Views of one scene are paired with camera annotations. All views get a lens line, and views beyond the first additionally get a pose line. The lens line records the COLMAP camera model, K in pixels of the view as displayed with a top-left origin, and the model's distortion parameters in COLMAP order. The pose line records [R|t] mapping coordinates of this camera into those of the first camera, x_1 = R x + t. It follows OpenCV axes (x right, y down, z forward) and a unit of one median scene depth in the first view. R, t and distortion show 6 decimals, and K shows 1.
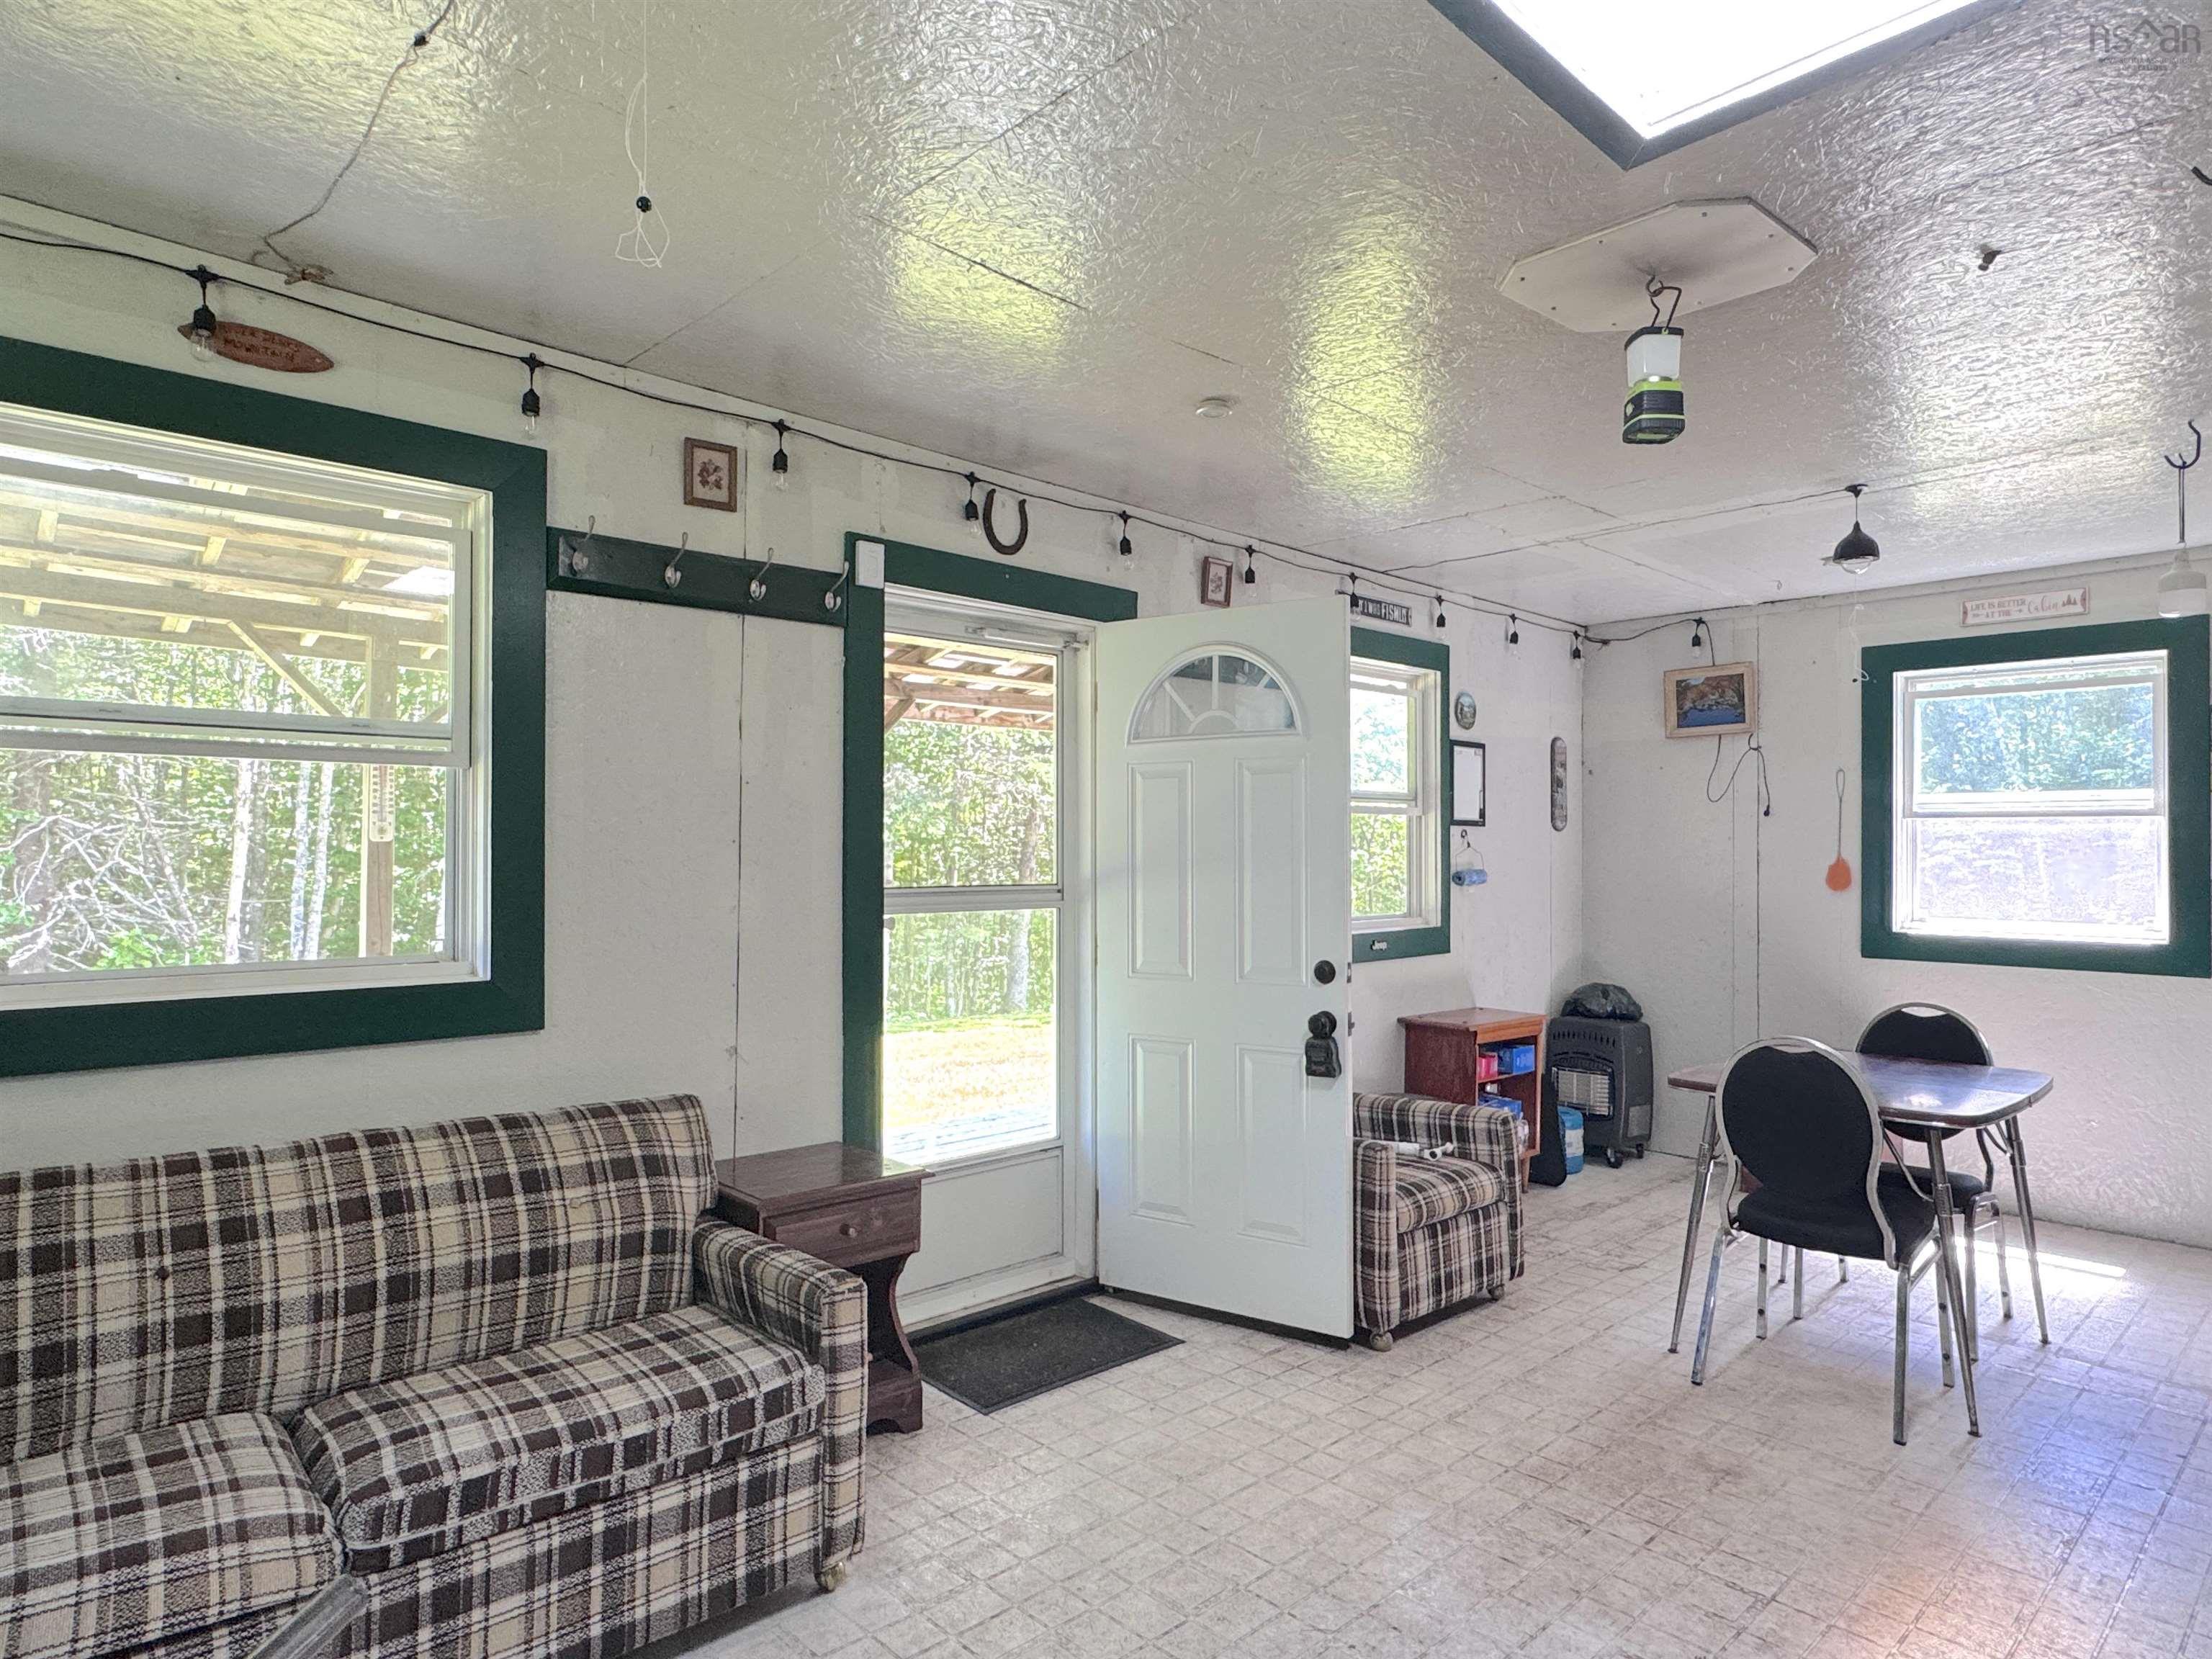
lens RADIAL K [[1289.7, 0, 1106.0], [0, 1289.7, 829.5], [0, 0, 1]] dist [0.002904, 0.001564]
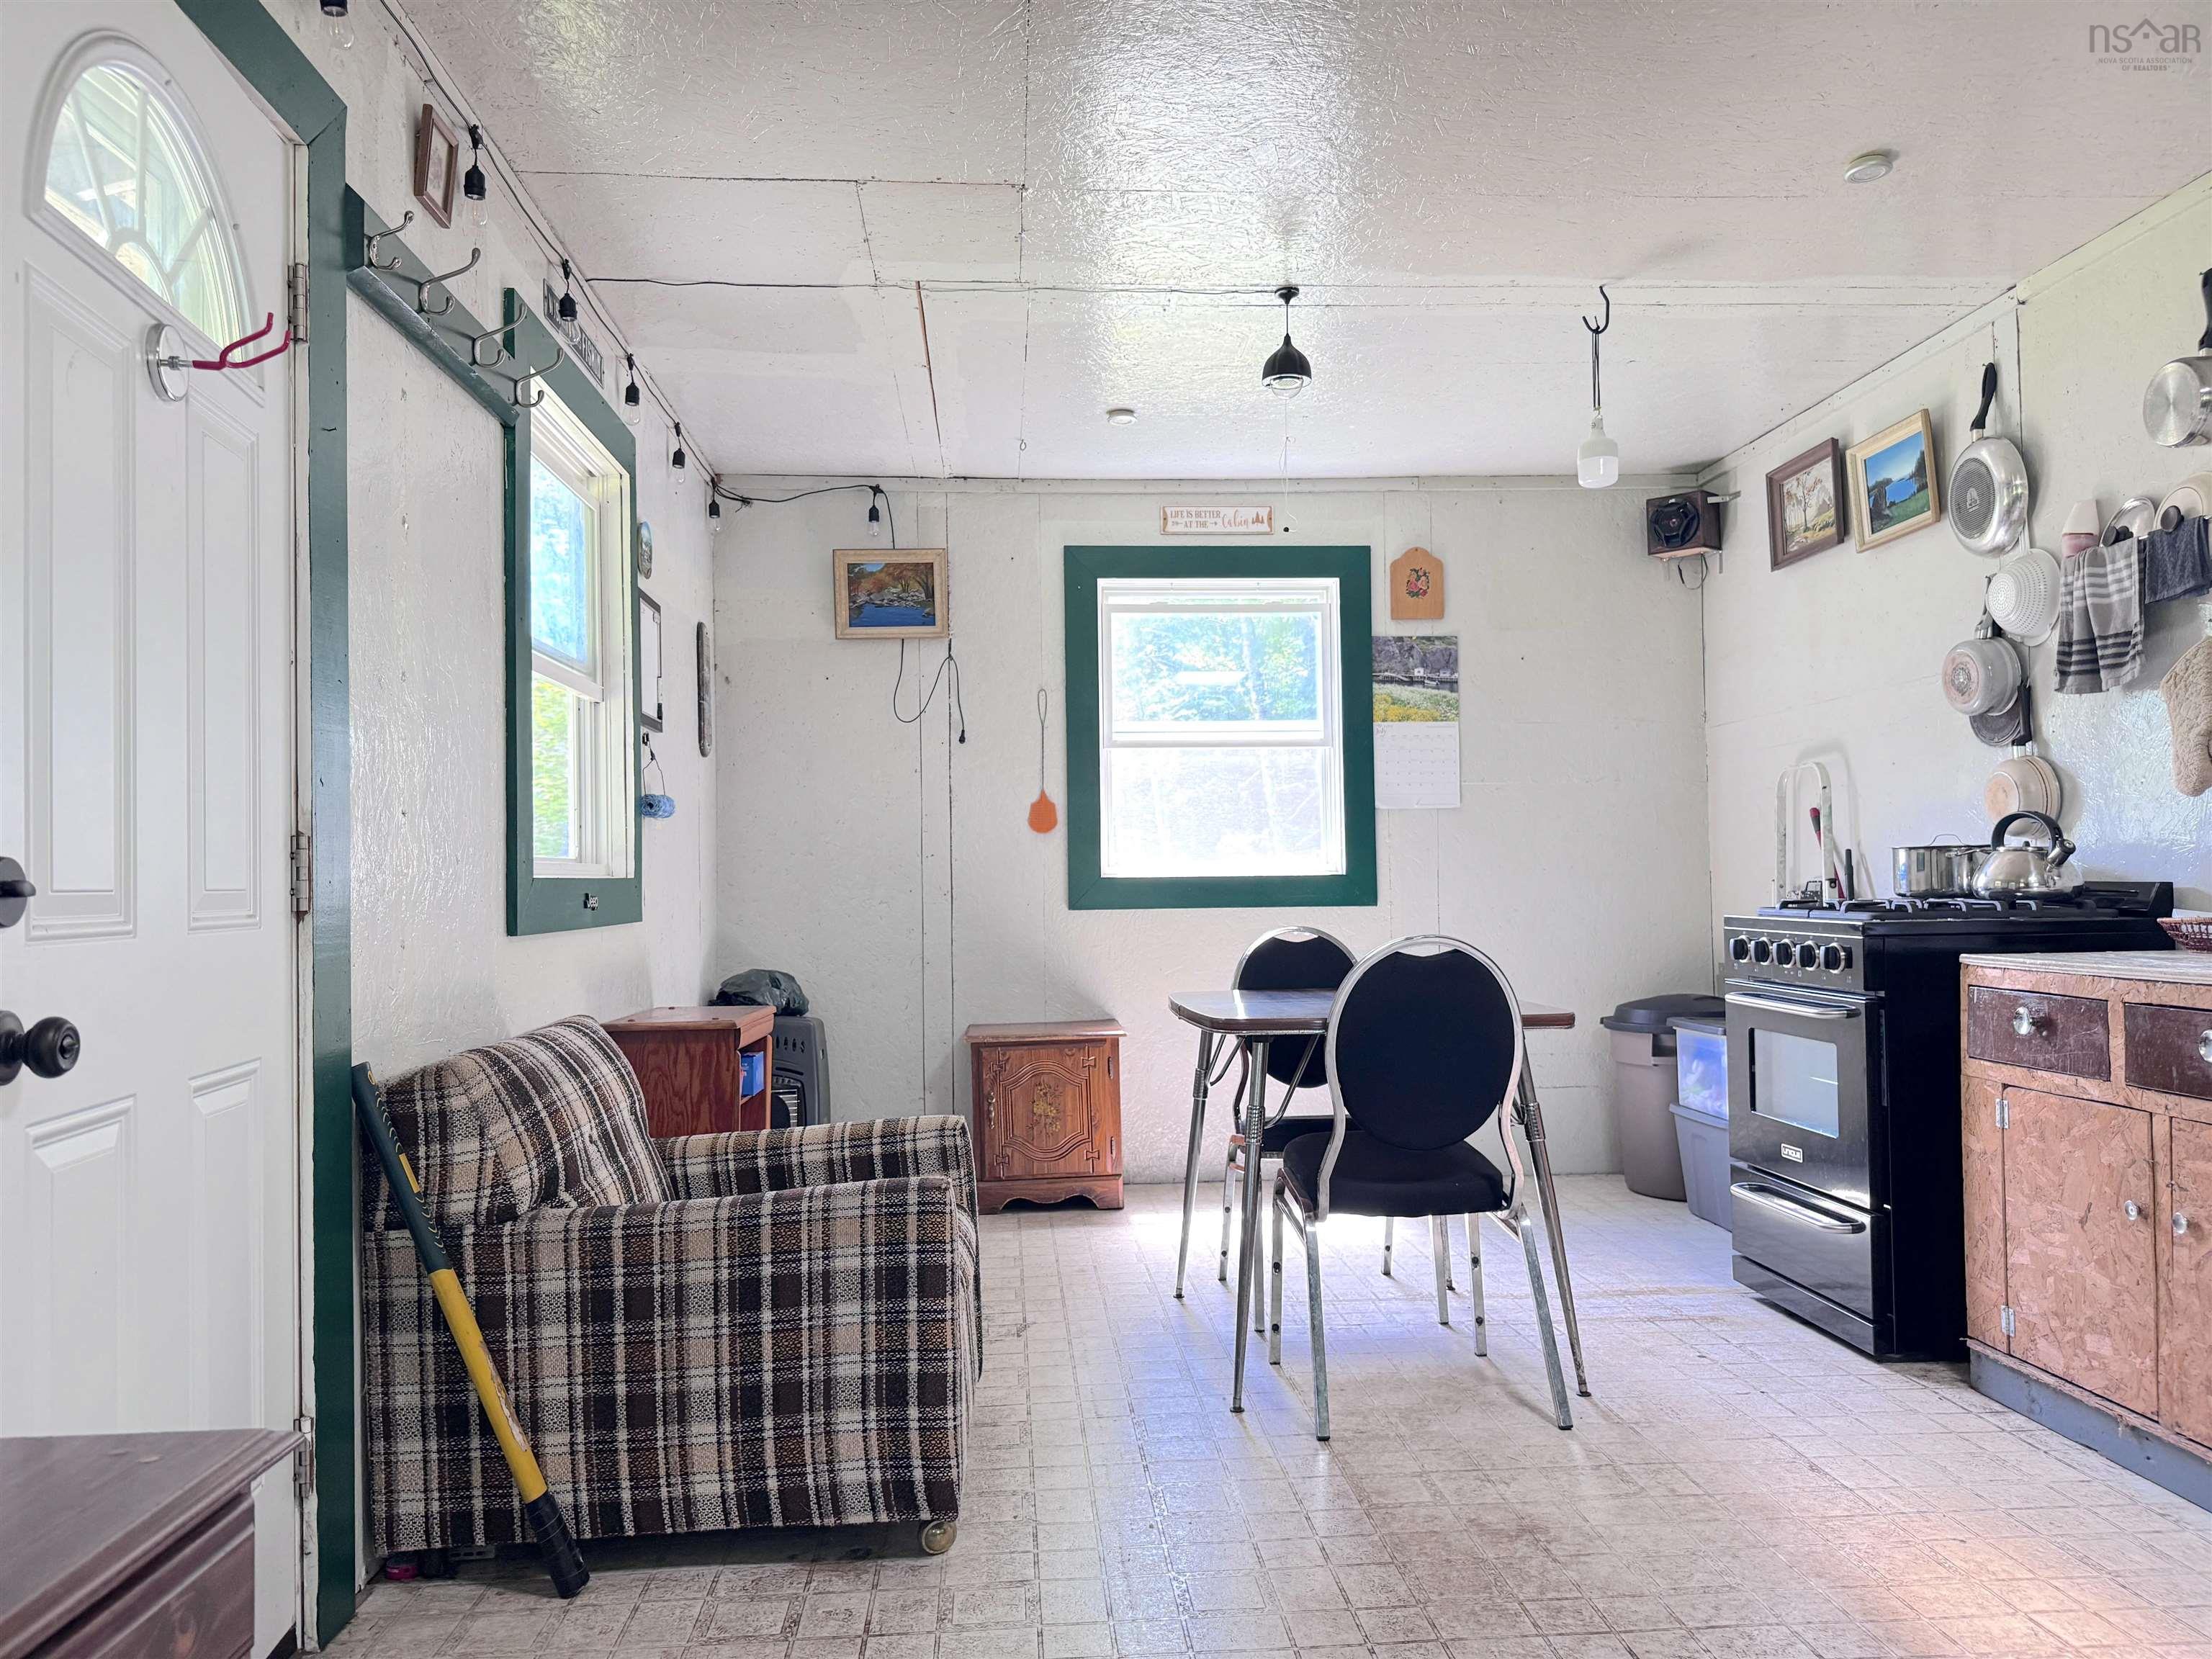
lens RADIAL K [[1542.6, 0, 1114.1], [0, 1542.6, 840.7], [0, 0, 1]] dist [0.144580, -0.216701]
pose [[0.635747, 0.008213, 0.771854, -0.178964], [0.006470, 0.999852, -0.015969, 0.069369], [-0.771871, 0.015147, 0.635599, 0.329061]]
